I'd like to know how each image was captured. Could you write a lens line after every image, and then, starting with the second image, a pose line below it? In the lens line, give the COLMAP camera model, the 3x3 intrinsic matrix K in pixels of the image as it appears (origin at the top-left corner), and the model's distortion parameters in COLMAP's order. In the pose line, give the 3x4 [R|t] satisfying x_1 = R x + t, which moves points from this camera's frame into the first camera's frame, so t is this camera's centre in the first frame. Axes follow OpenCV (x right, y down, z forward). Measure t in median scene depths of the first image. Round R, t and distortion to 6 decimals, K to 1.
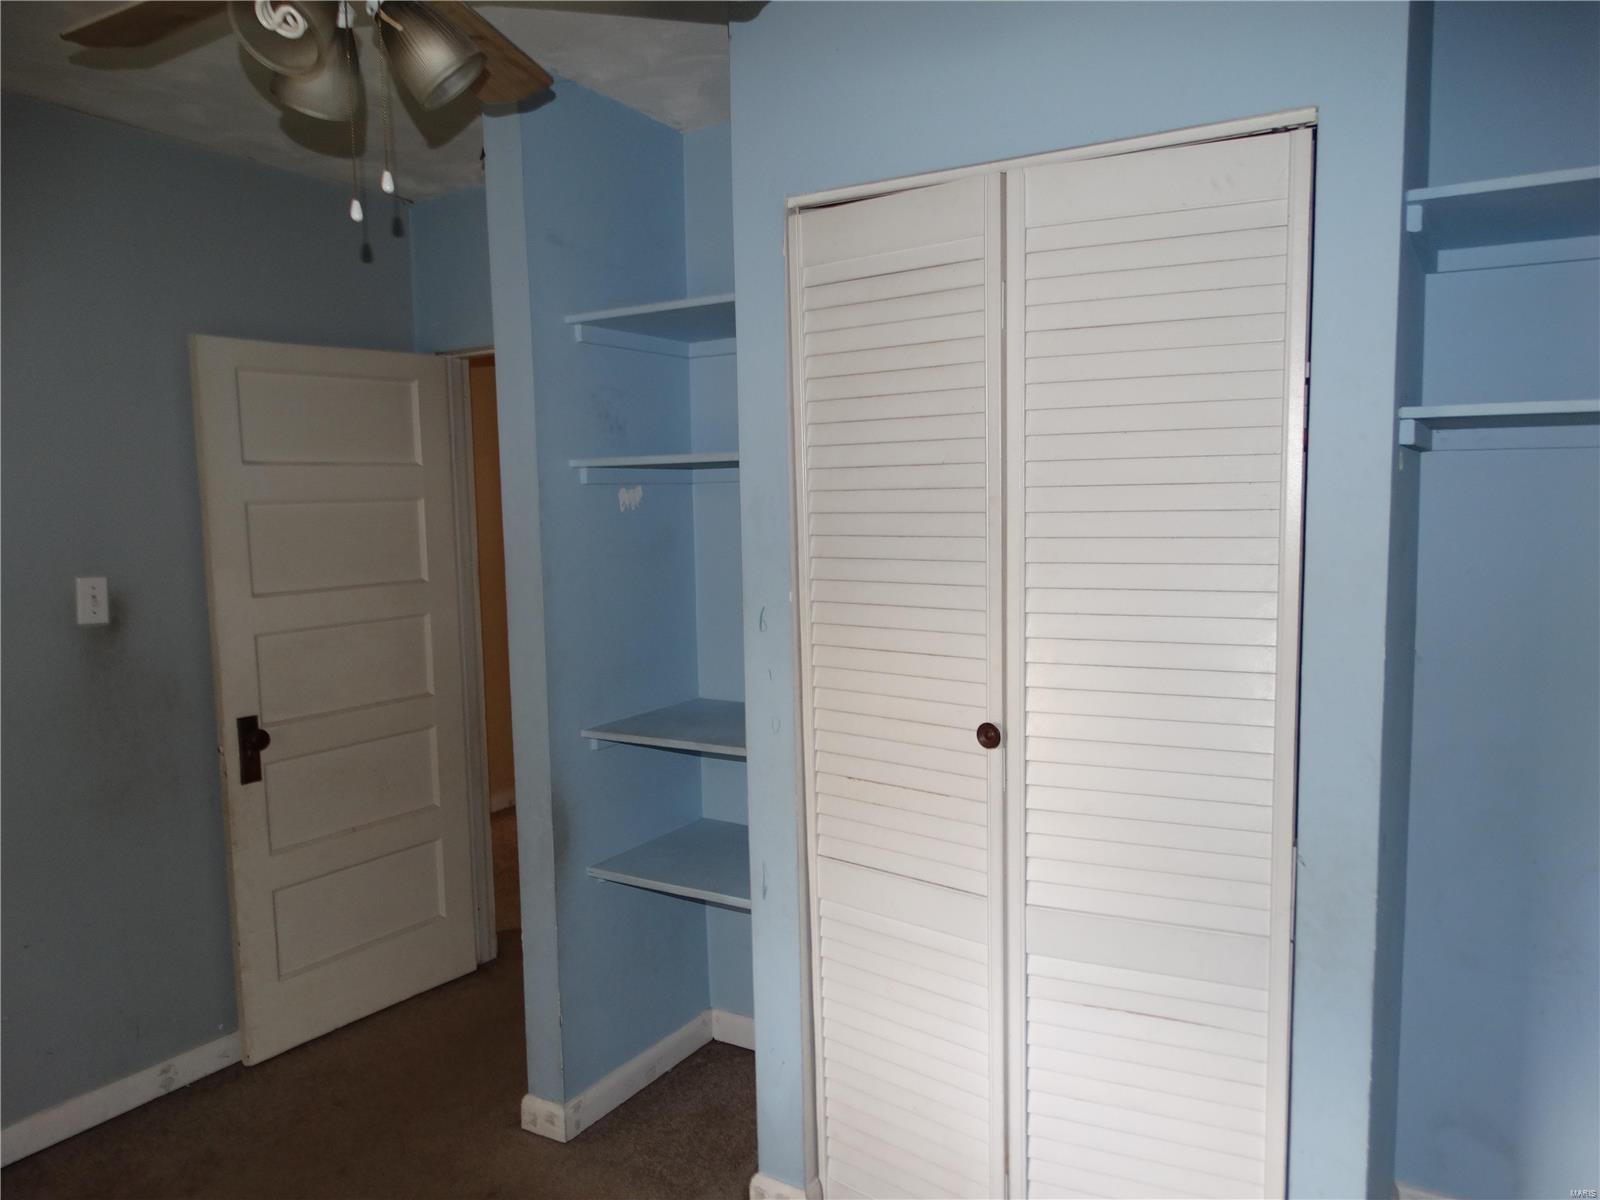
lens RADIAL K [[1146.8, 0, 800.9], [0, 1146.8, 595.9], [0, 0, 1]] dist [0.024900, -0.014751]
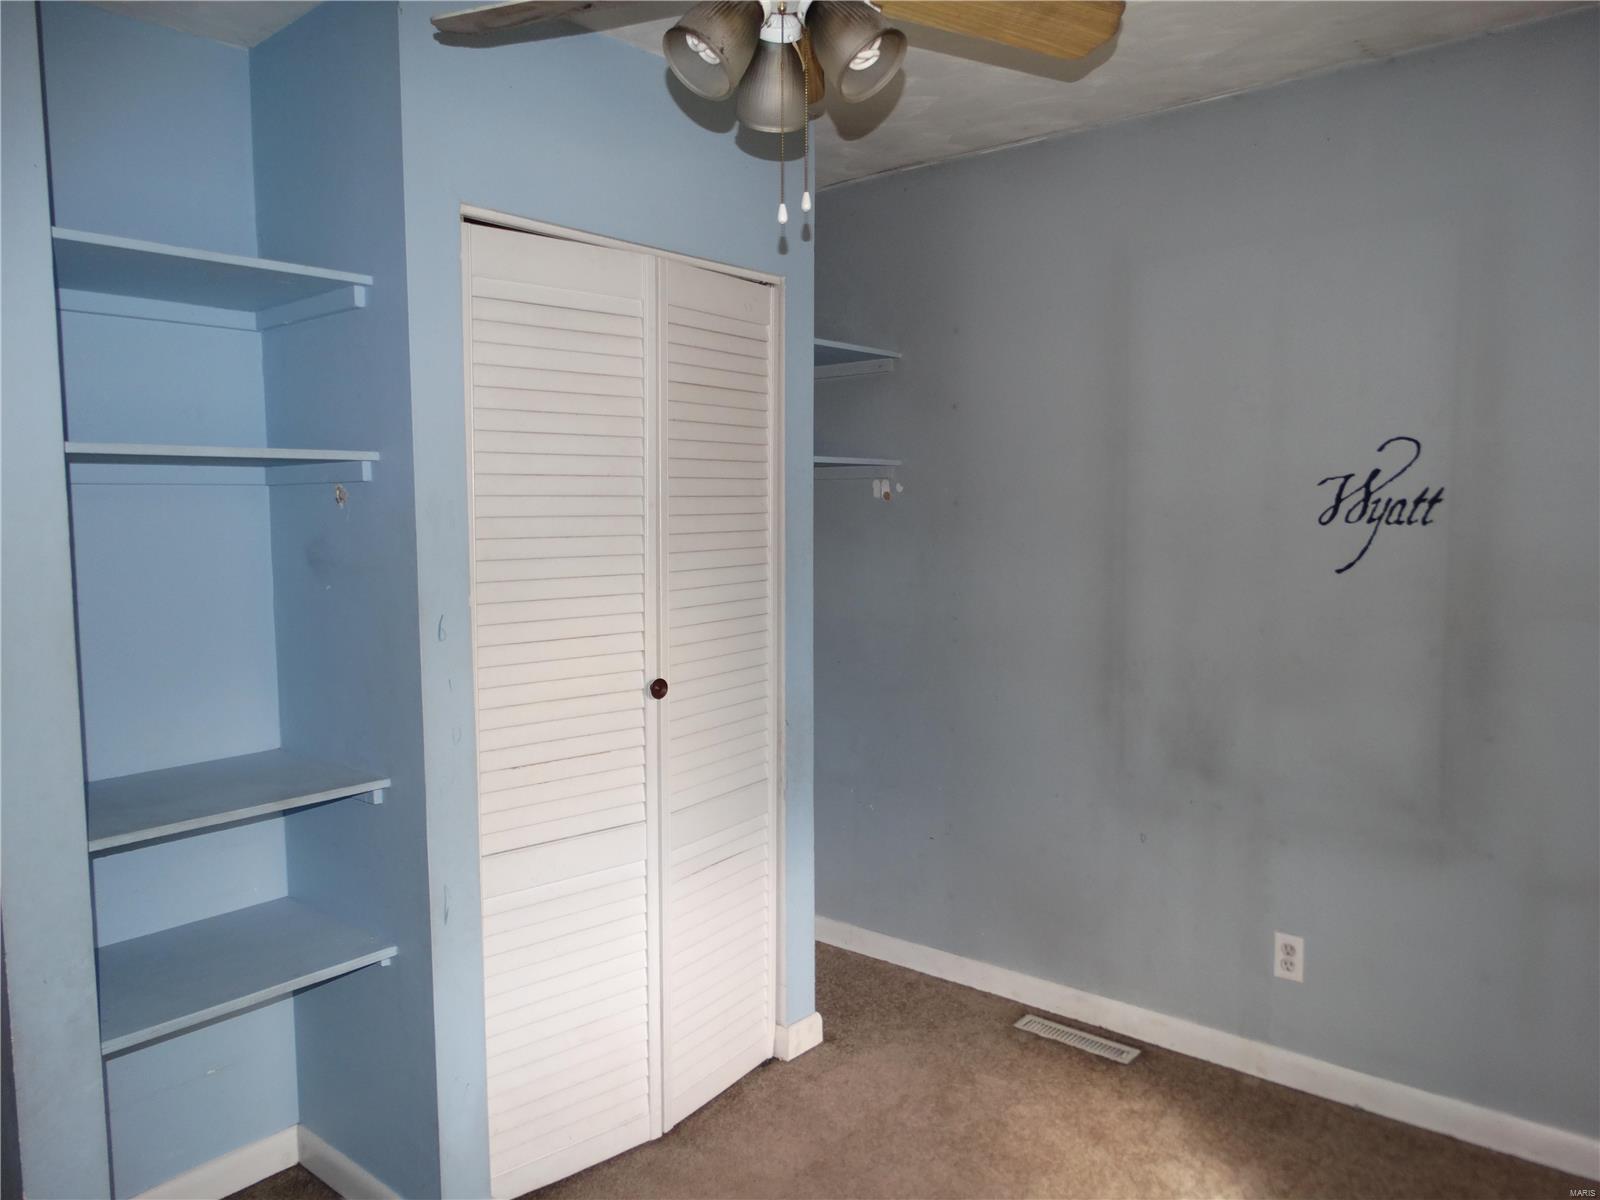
lens RADIAL K [[1146.8, 0, 812.7], [0, 1146.8, 599.1], [0, 0, 1]] dist [0.024900, -0.014751]
pose [[0.149343, -0.060770, 0.986916, -0.960054], [0.103537, 0.993584, 0.045513, -0.015584], [-0.983350, 0.095386, 0.154677, 0.558982]]
